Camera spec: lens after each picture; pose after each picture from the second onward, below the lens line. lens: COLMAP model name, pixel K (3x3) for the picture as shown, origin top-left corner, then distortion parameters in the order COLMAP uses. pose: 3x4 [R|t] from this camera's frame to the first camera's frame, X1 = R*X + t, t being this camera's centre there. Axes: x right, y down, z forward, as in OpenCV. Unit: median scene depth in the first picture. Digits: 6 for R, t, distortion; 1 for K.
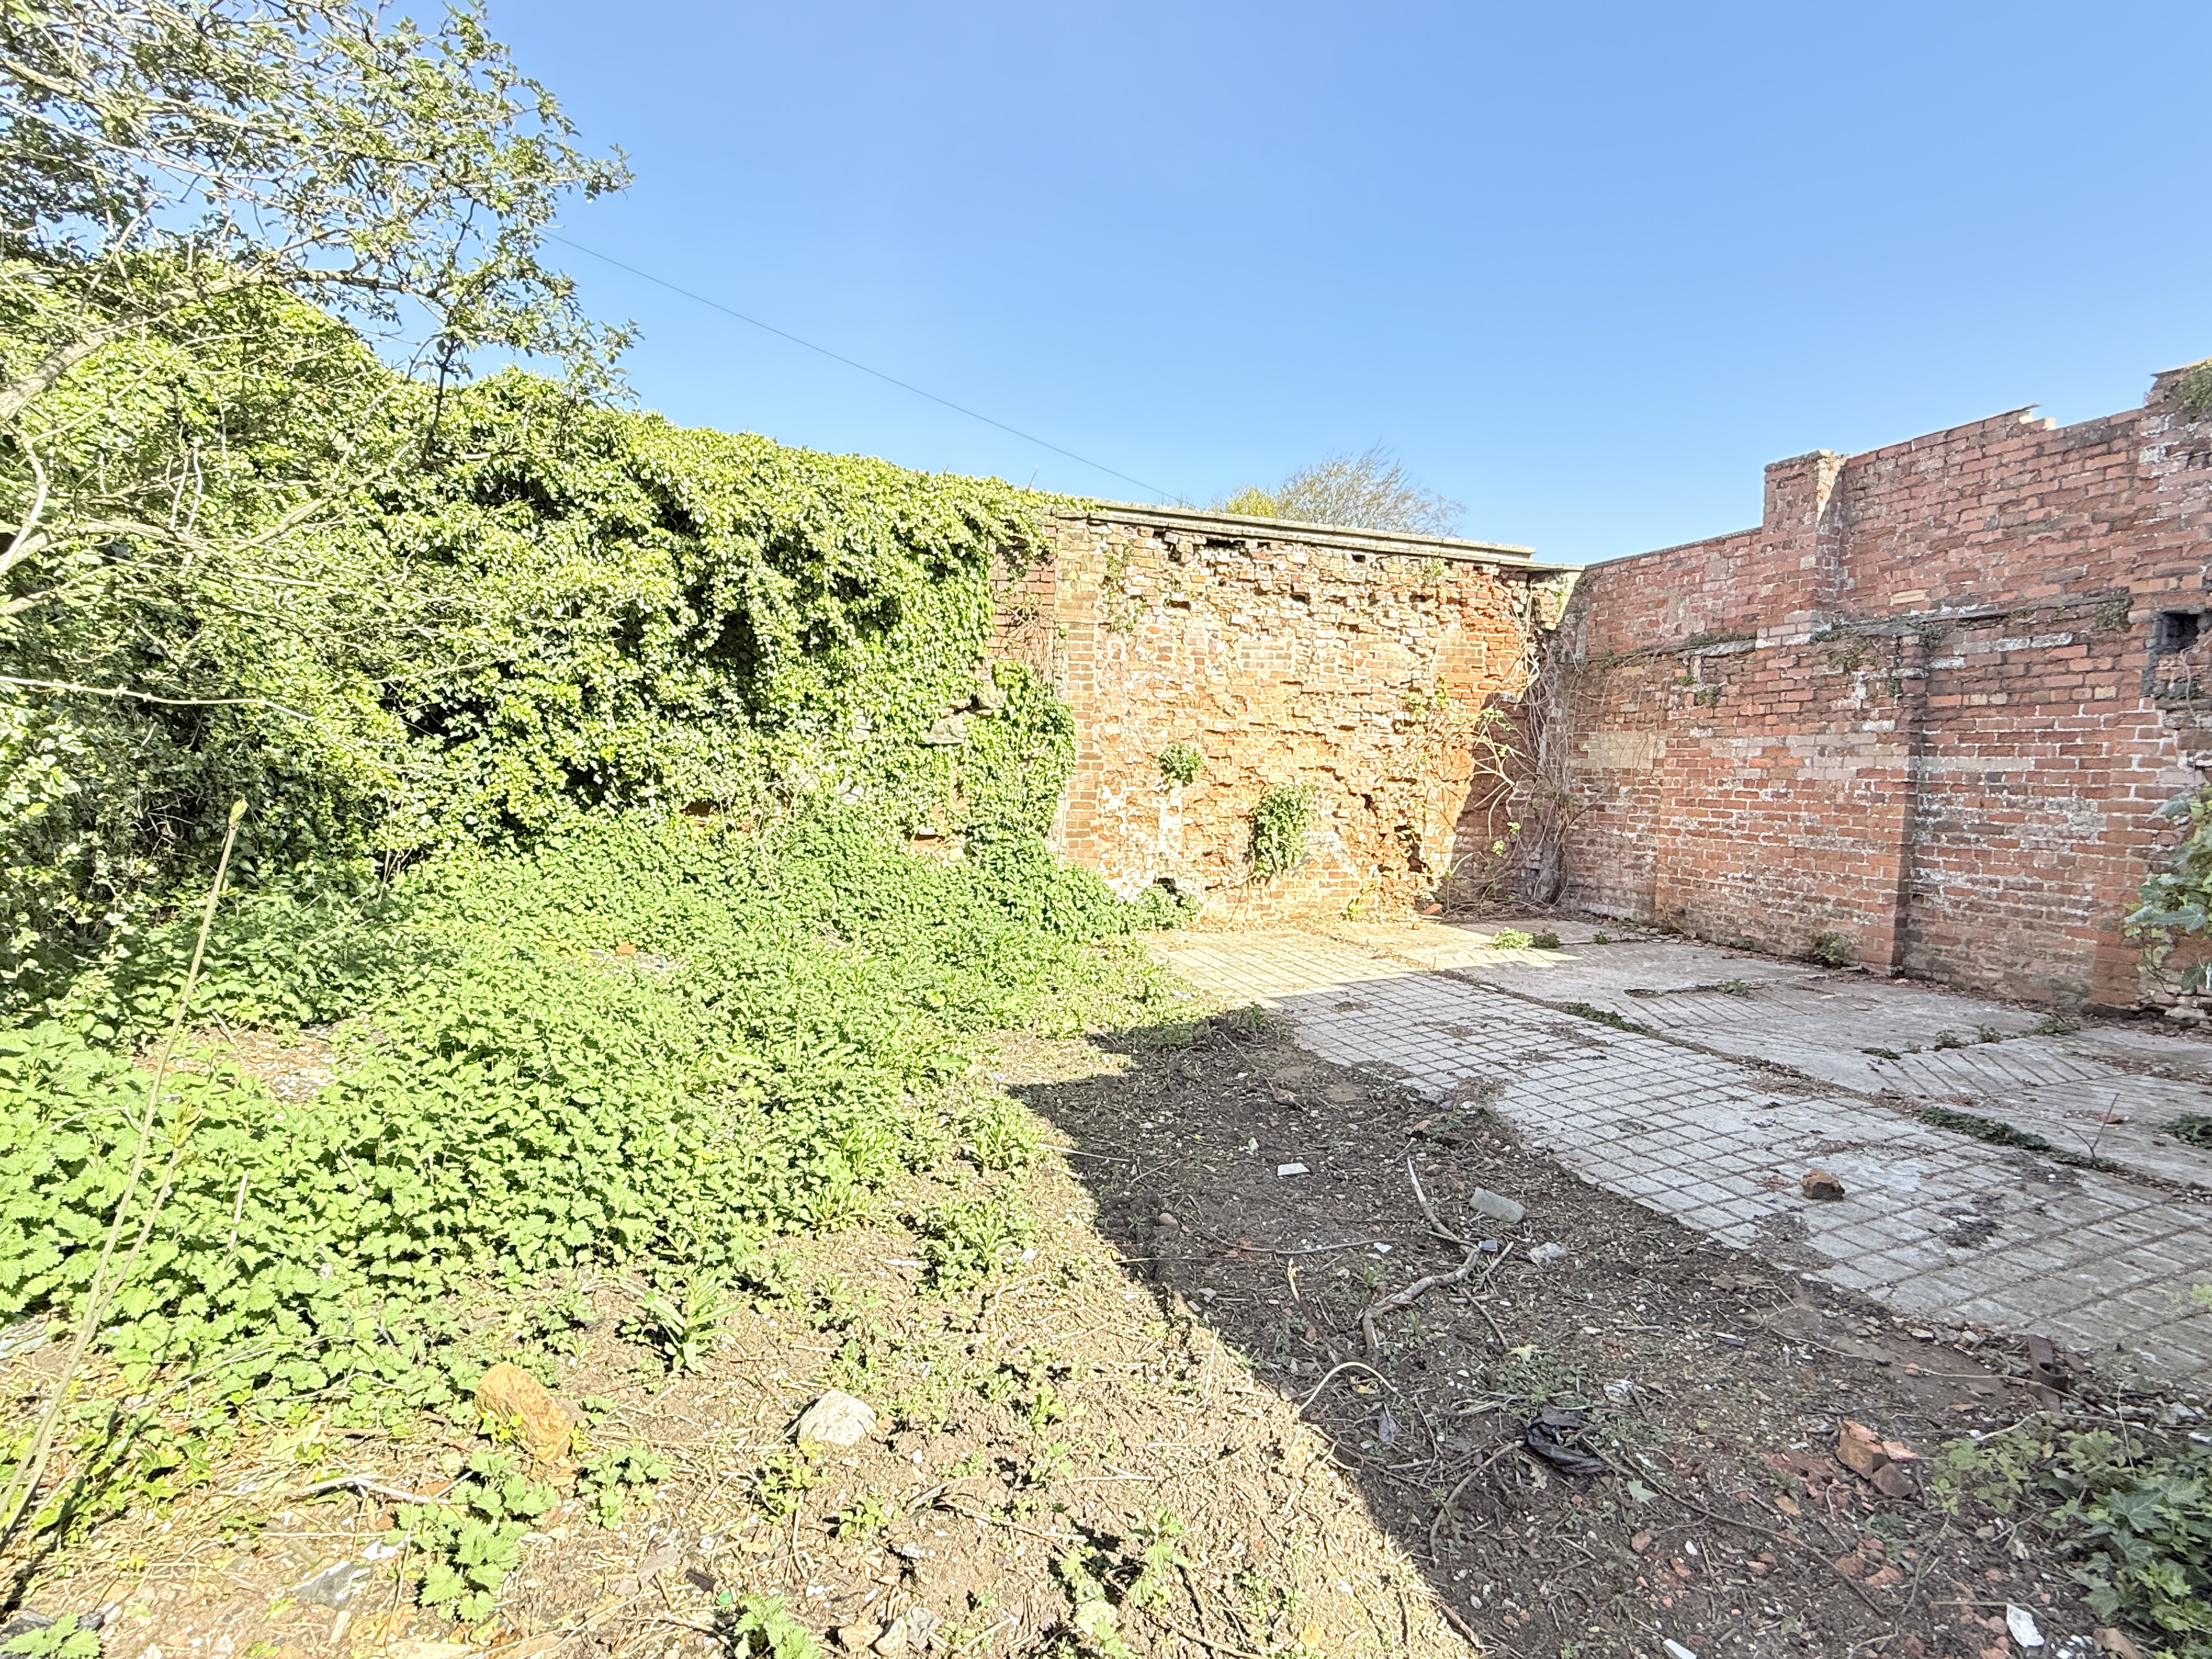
lens RADIAL K [[1107.4, 0, 1104.6], [0, 1107.4, 833.6], [0, 0, 1]] dist [0.000352, -0.000004]
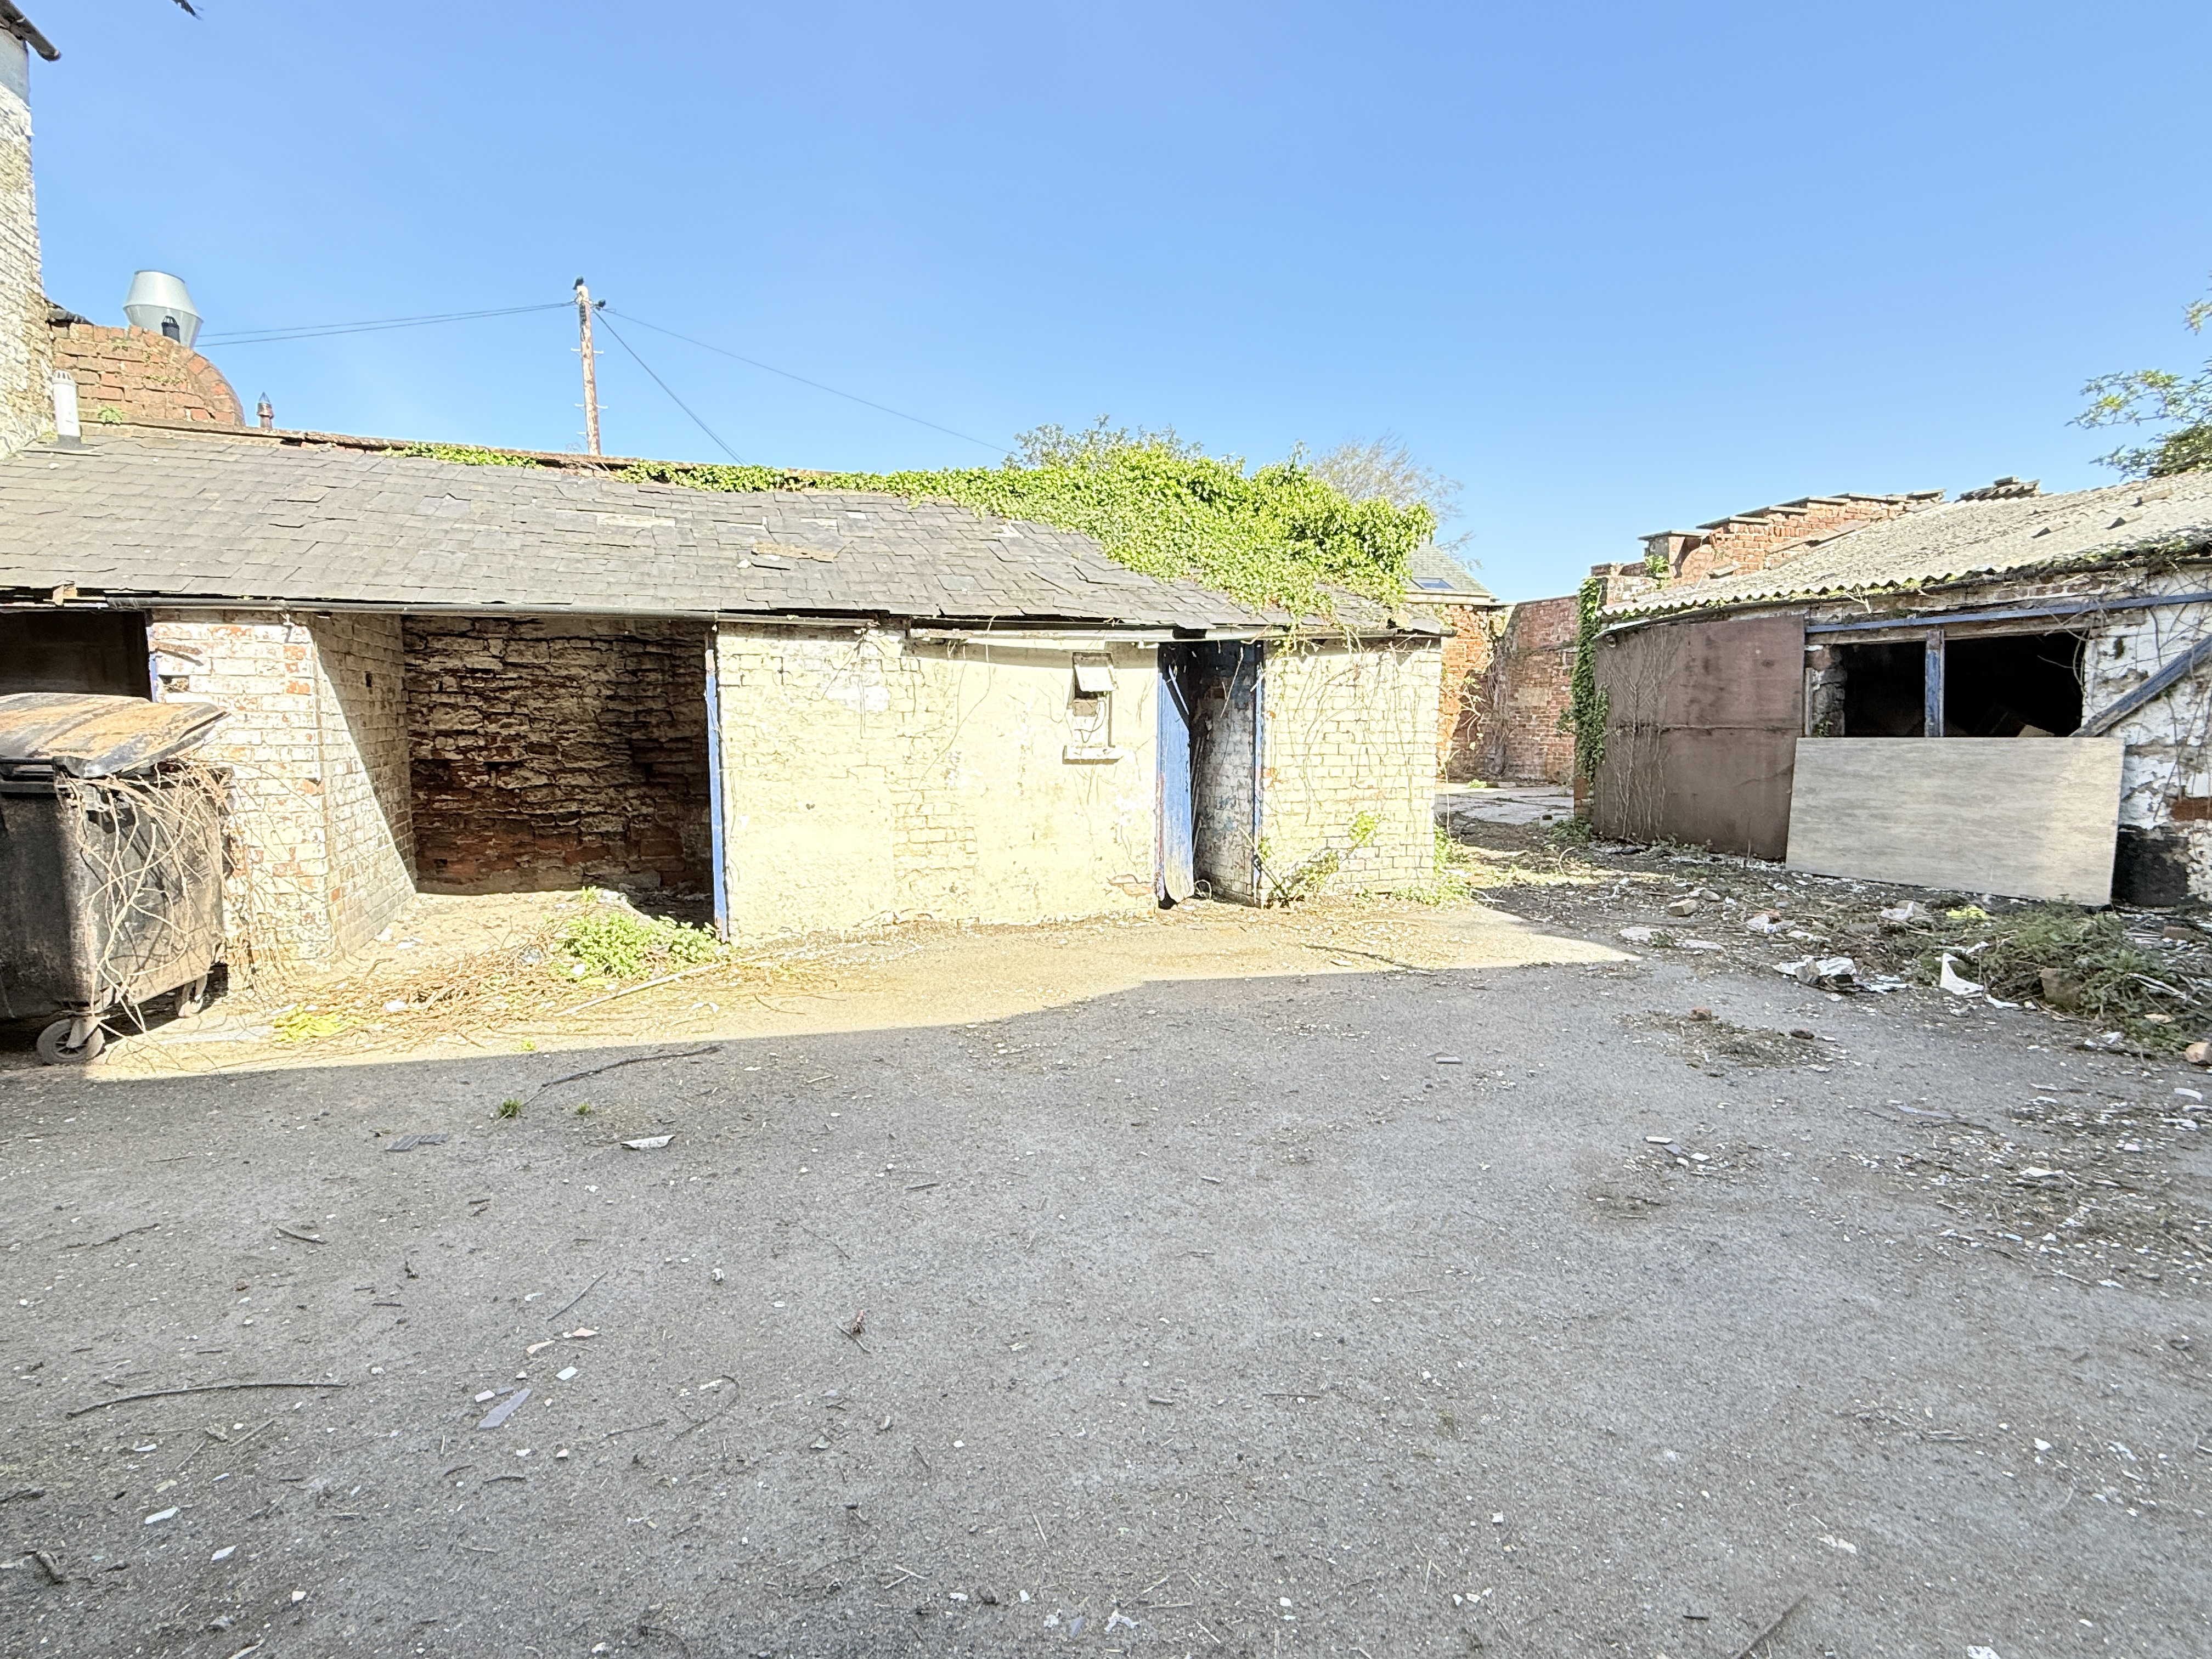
lens RADIAL K [[1107.4, 0, 1107.7], [0, 1107.4, 824.7], [0, 0, 1]] dist [0.000352, -0.000004]
pose [[0.999708, -0.024007, -0.002910, -0.295592], [0.024094, 0.999110, 0.034610, 0.065269], [0.002077, -0.034670, 0.999397, -0.980964]]
